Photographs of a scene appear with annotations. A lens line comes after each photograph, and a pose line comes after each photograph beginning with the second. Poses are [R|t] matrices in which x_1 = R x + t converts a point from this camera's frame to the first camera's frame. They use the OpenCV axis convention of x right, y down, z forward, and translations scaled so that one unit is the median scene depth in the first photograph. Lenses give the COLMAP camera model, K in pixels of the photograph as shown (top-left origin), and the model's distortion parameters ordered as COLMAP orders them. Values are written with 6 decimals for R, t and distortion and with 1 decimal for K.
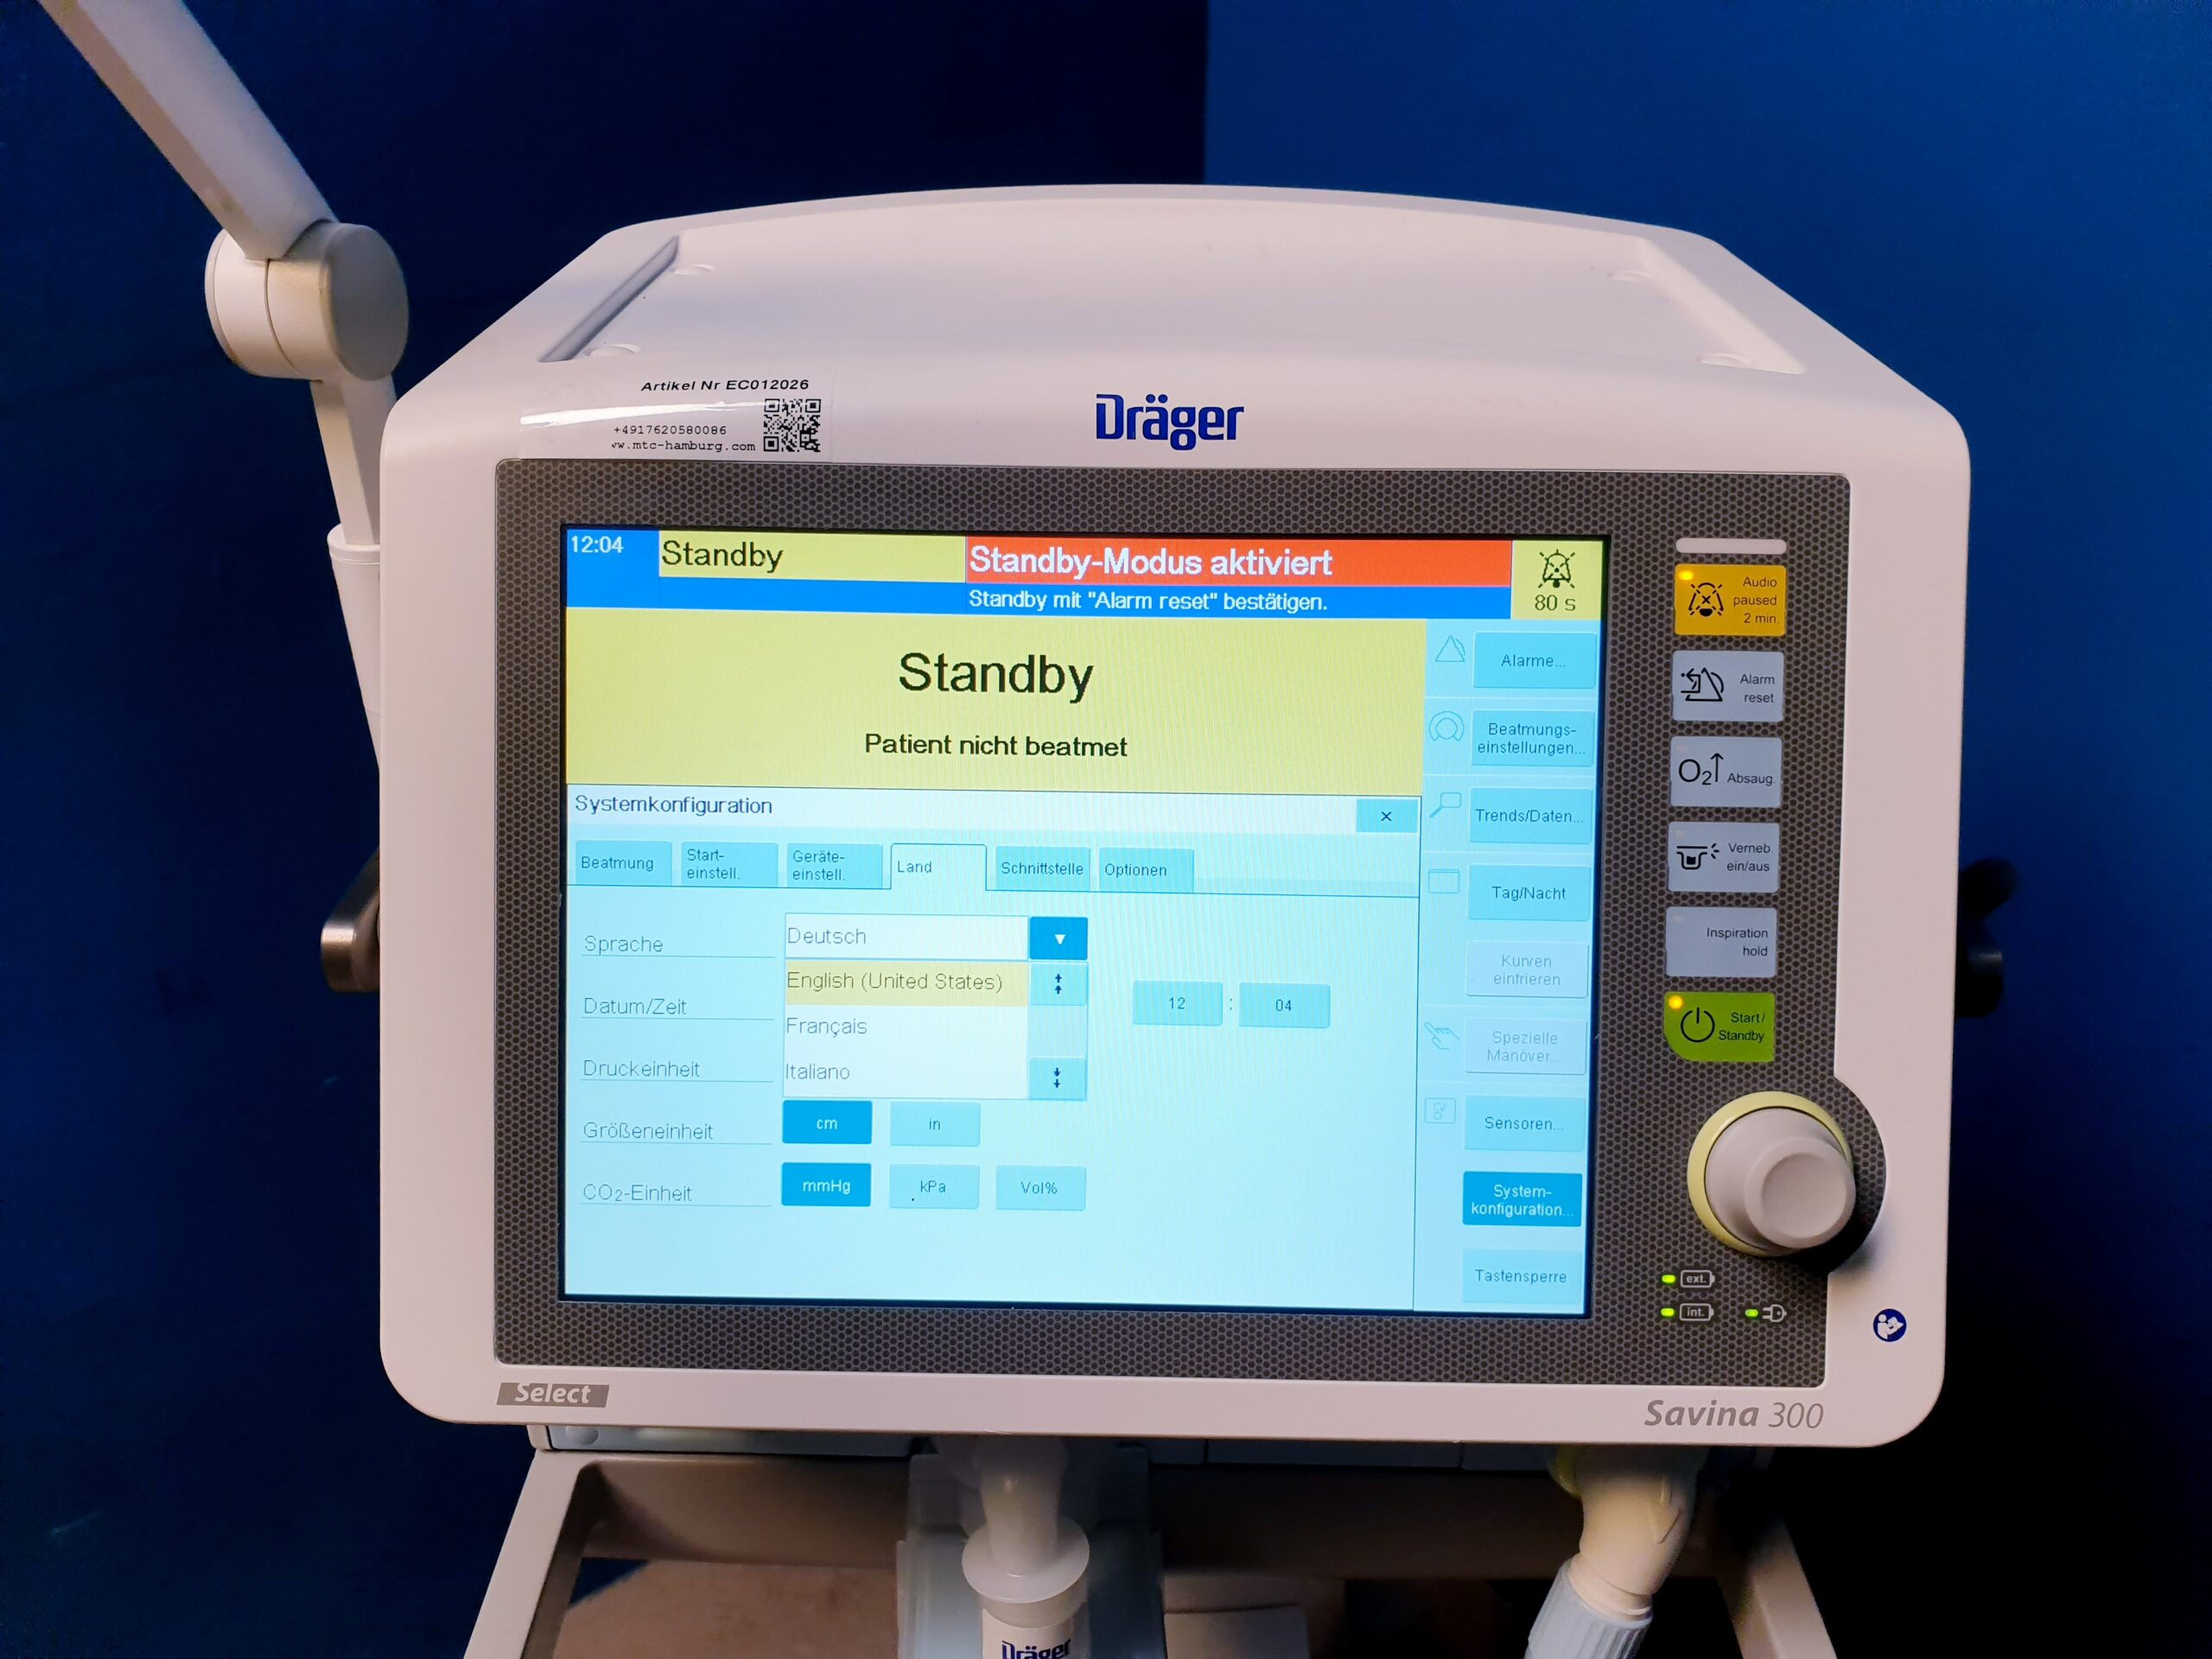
lens RADIAL K [[1743.2, 0, 1082.3], [0, 1743.2, 835.9], [0, 0, 1]] dist [-0.004194, 0.016076]
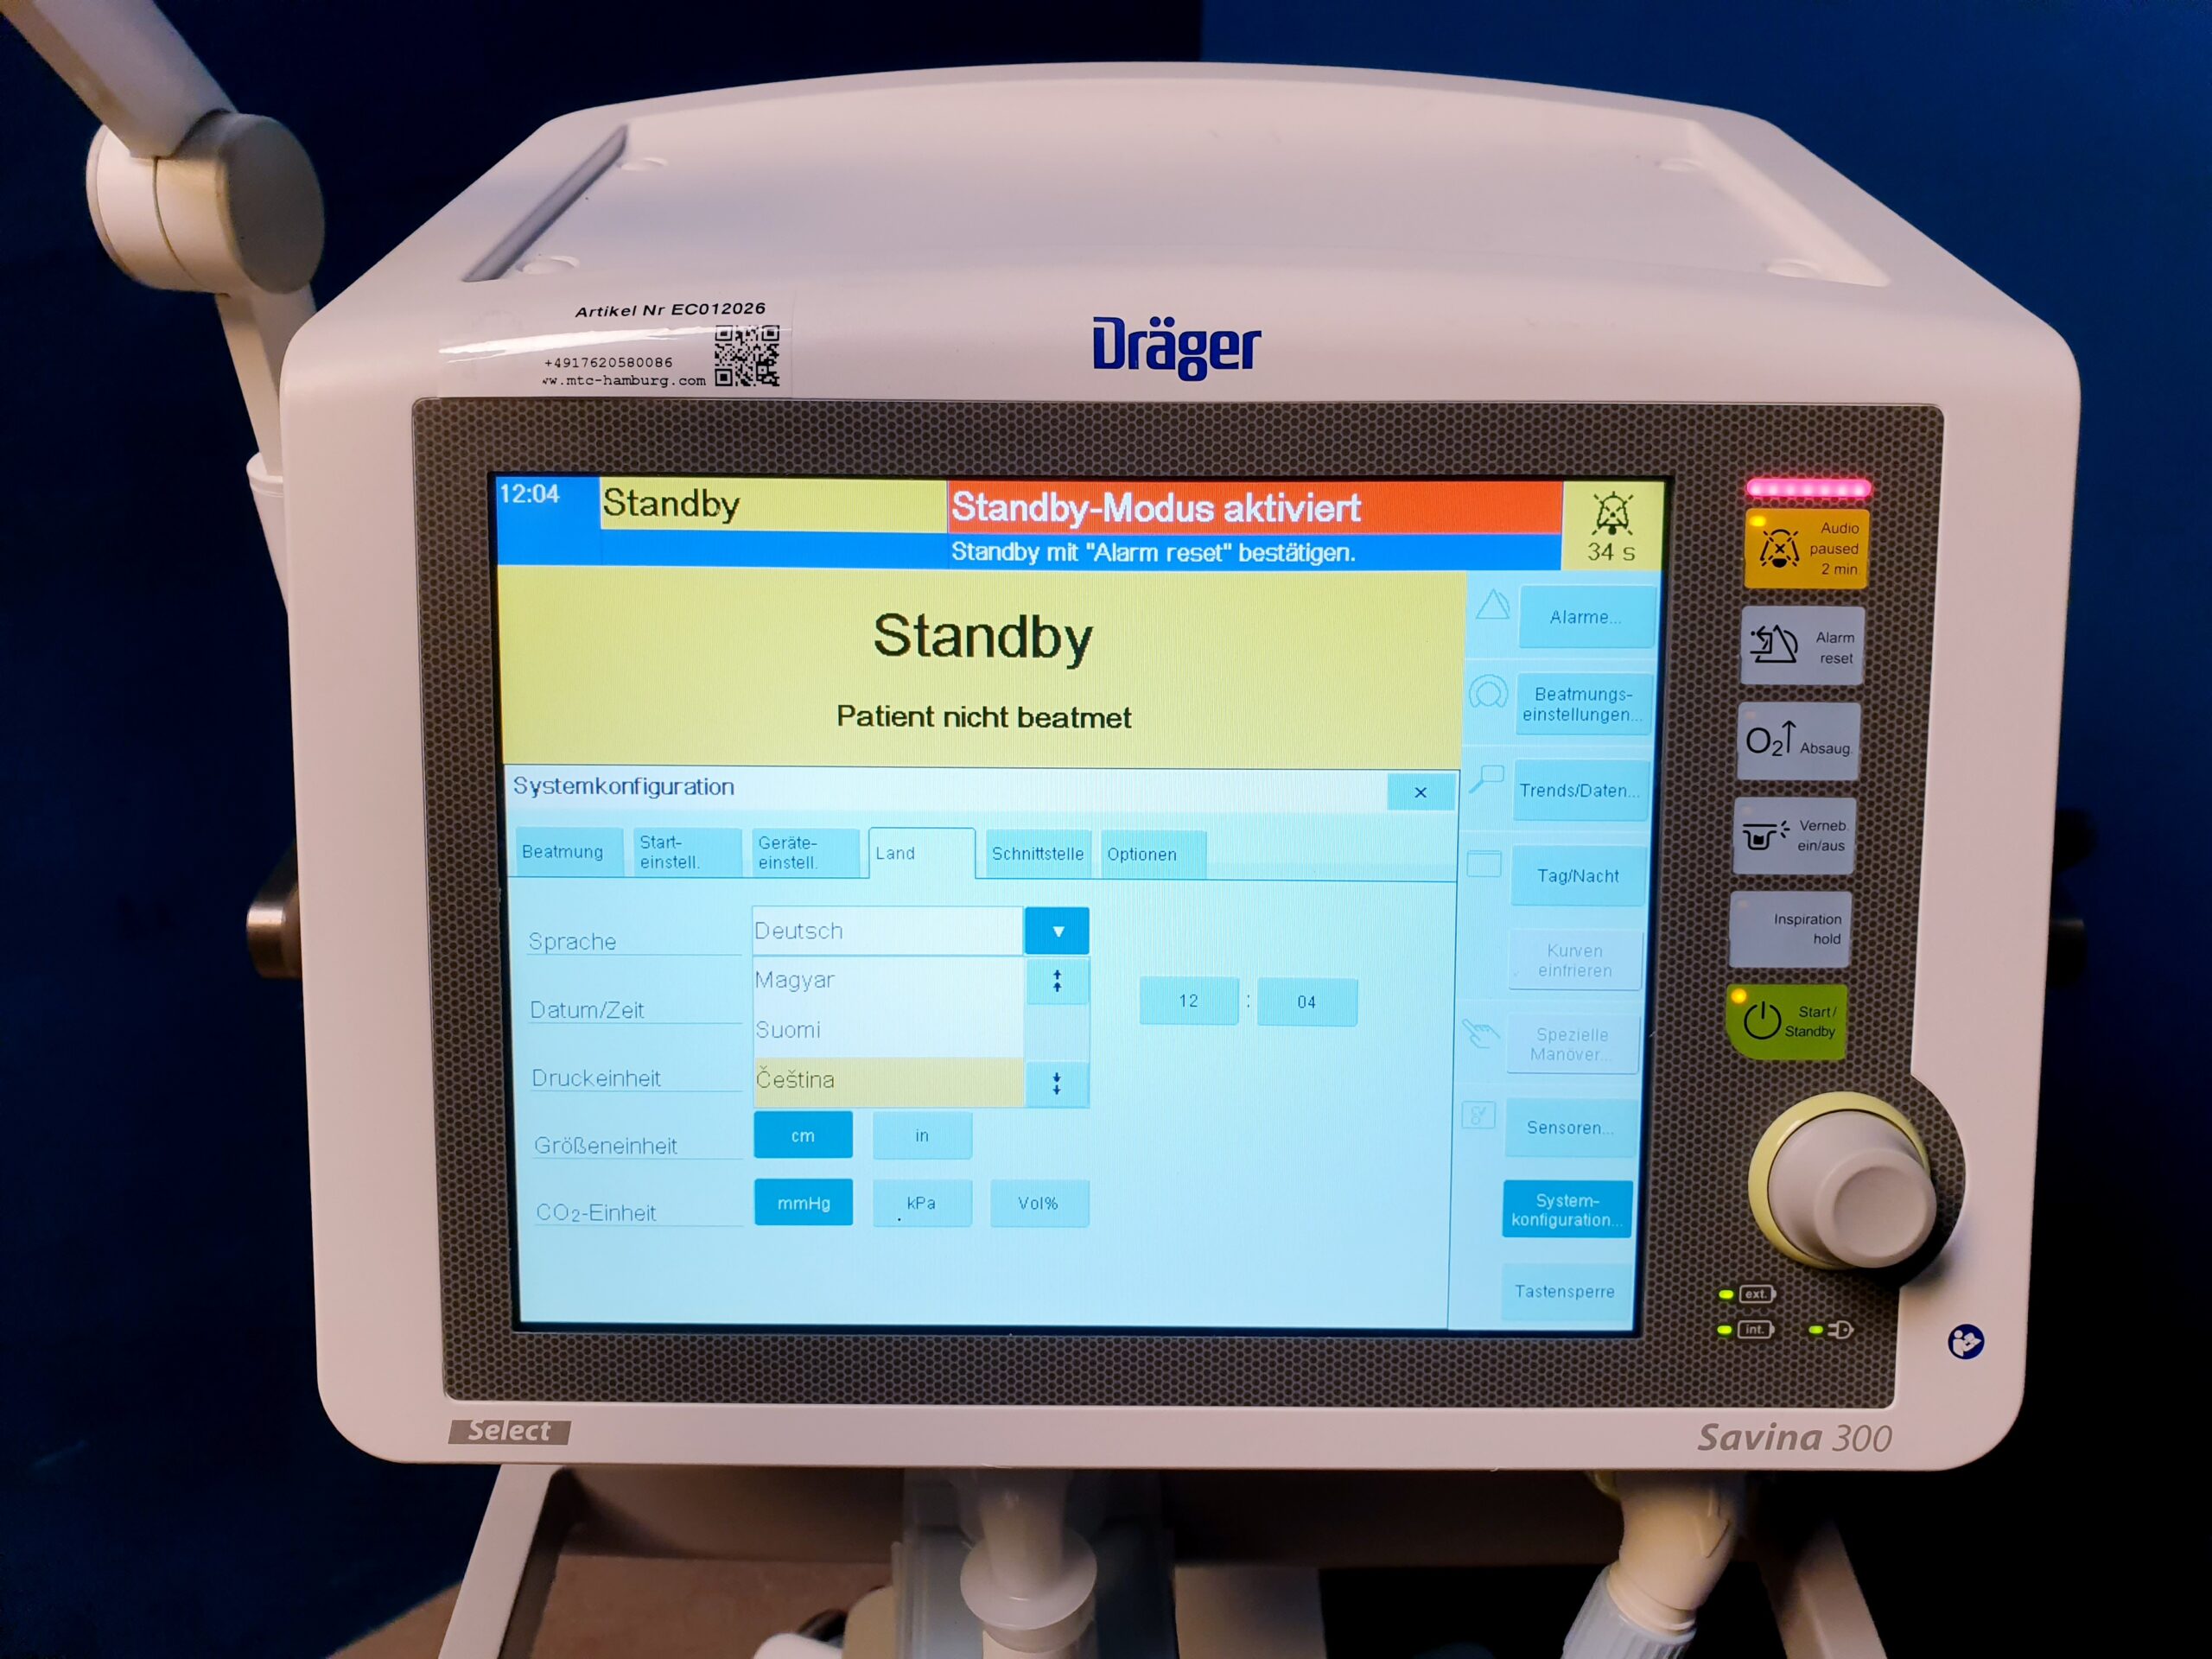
lens RADIAL K [[1743.2, 0, 1103.6], [0, 1743.2, 824.6], [0, 0, 1]] dist [-0.004194, 0.016076]
pose [[0.999883, -0.009539, 0.011929, 0.000320], [0.008764, 0.997950, 0.063398, -0.053231], [-0.012509, -0.063286, 0.997917, 0.105048]]
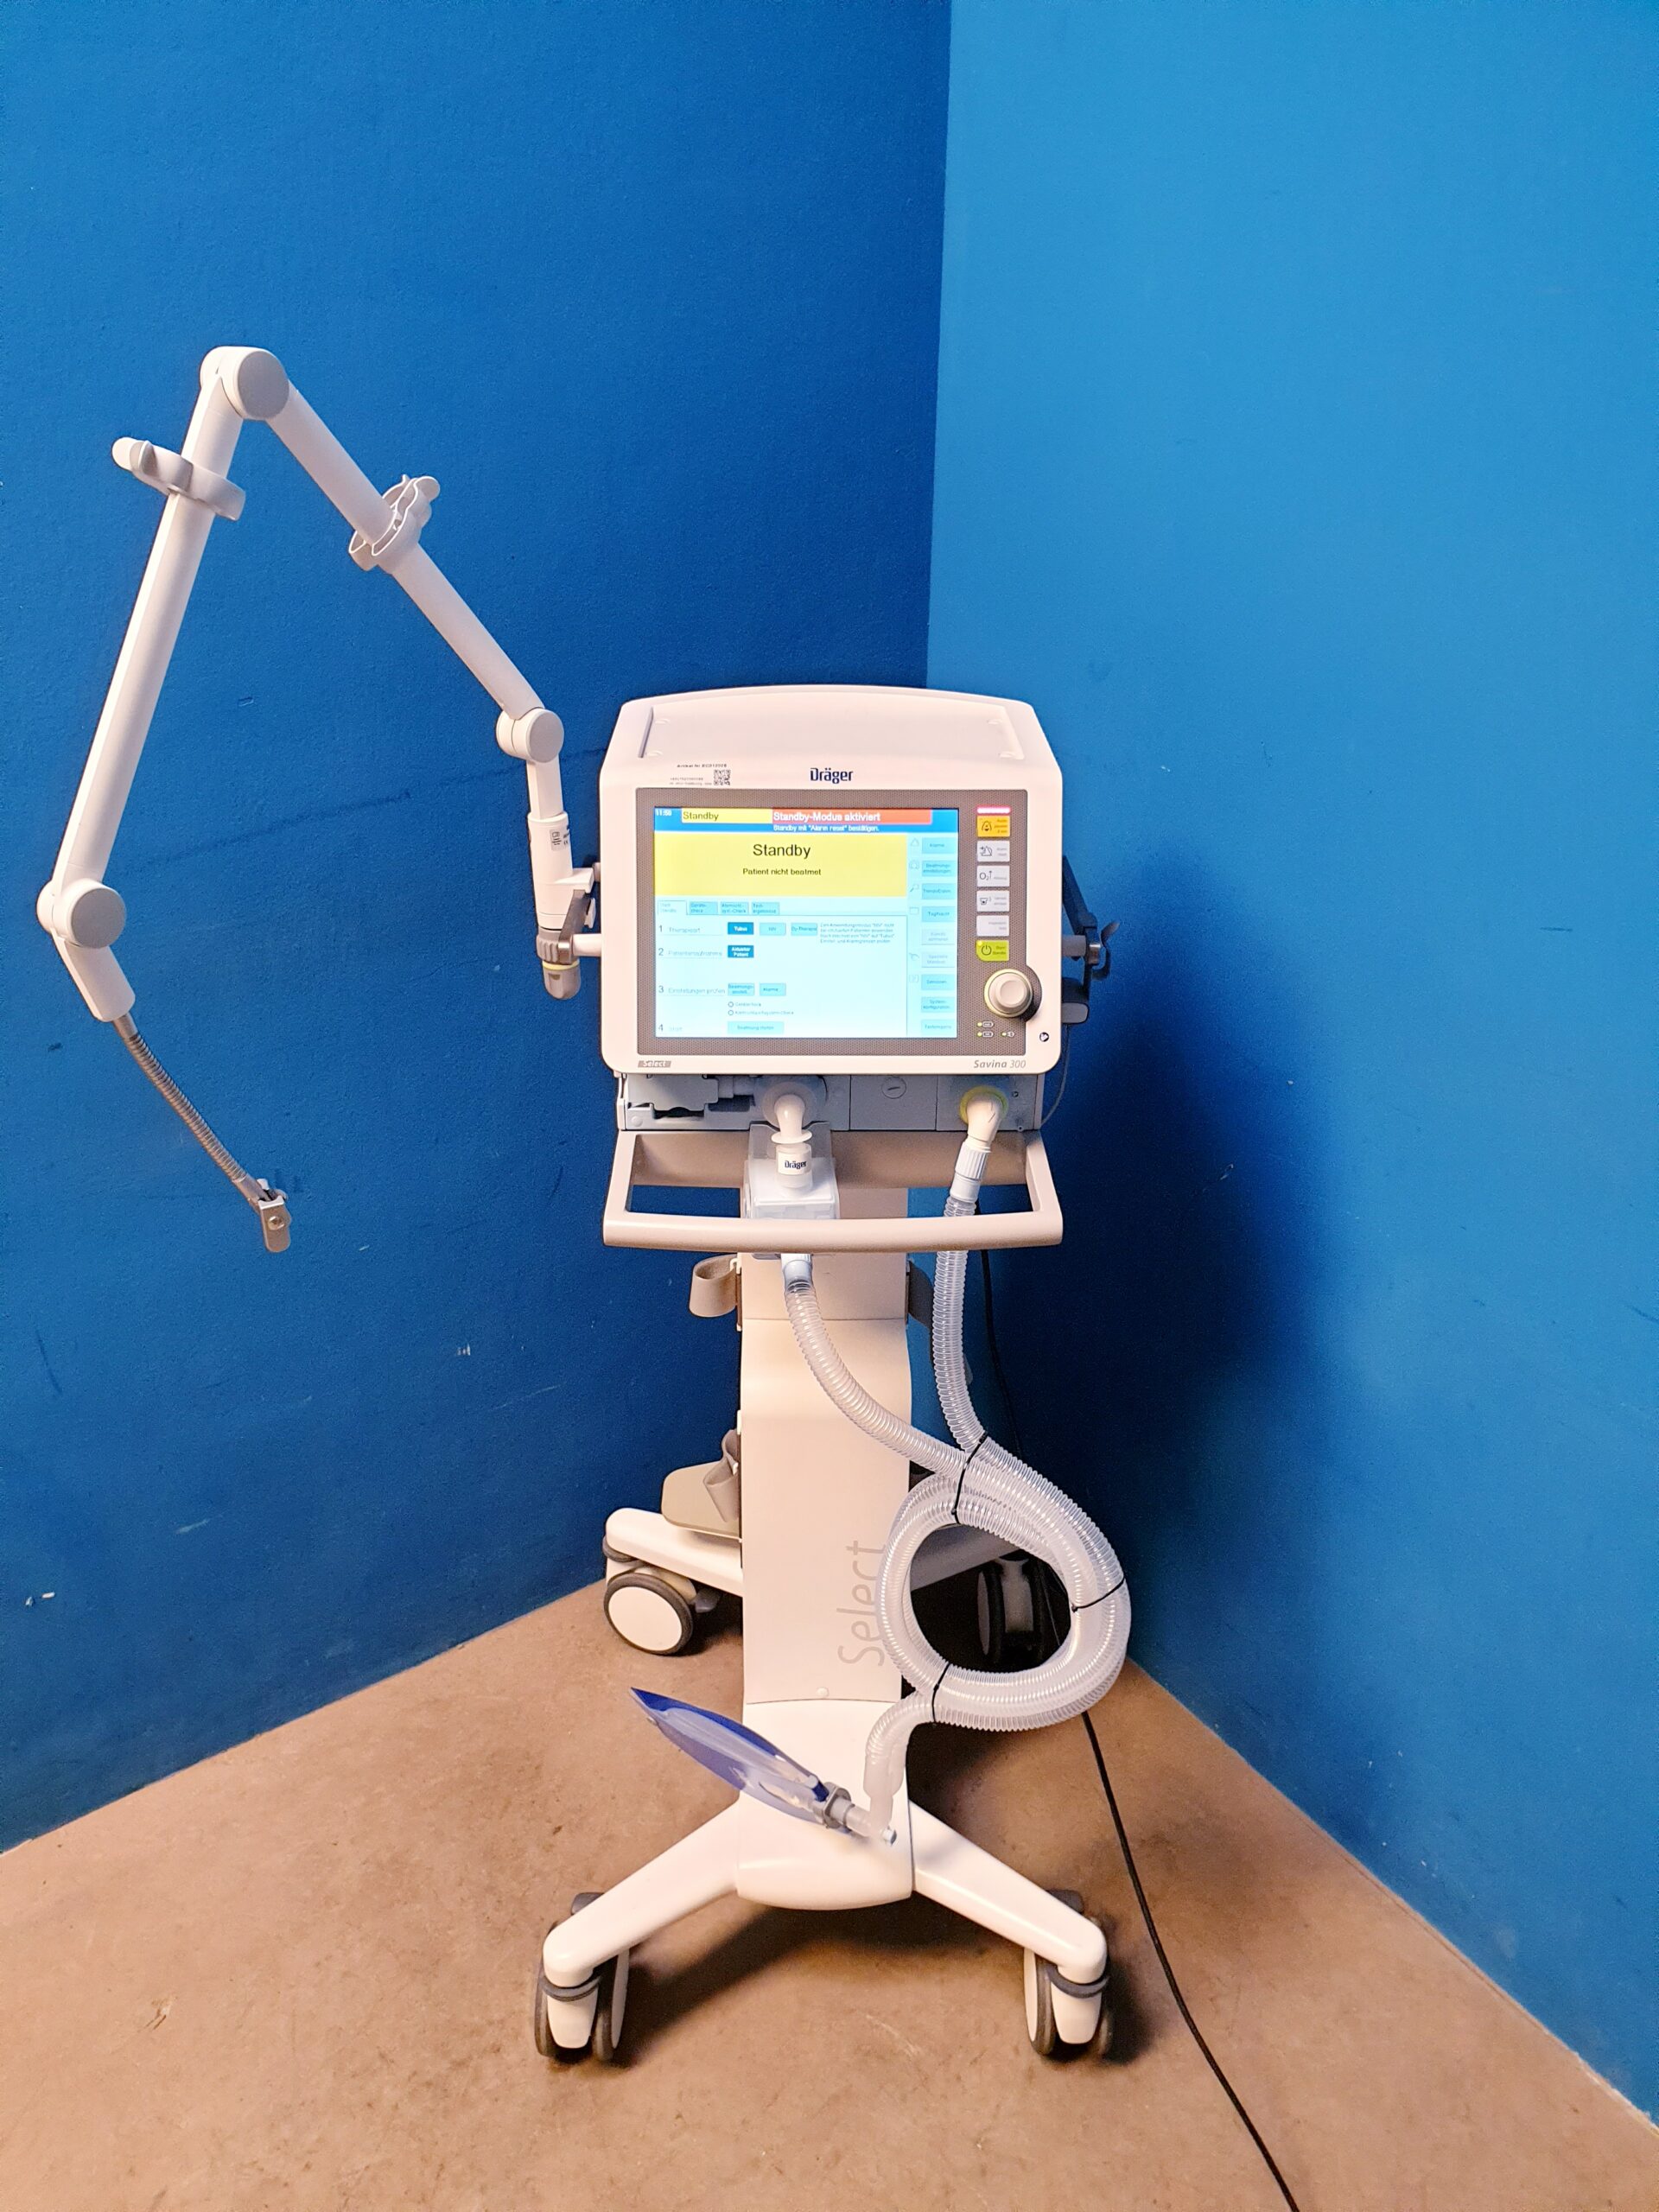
lens RADIAL K [[1743.2, 0, 824.8], [0, 1743.2, 1116.2], [0, 0, 1]] dist [-0.004194, 0.016076]
pose [[0.999281, -0.011884, 0.036012, -0.094256], [0.012811, 0.999590, -0.025623, 0.516513], [-0.035693, 0.026065, 0.999023, -2.395993]]
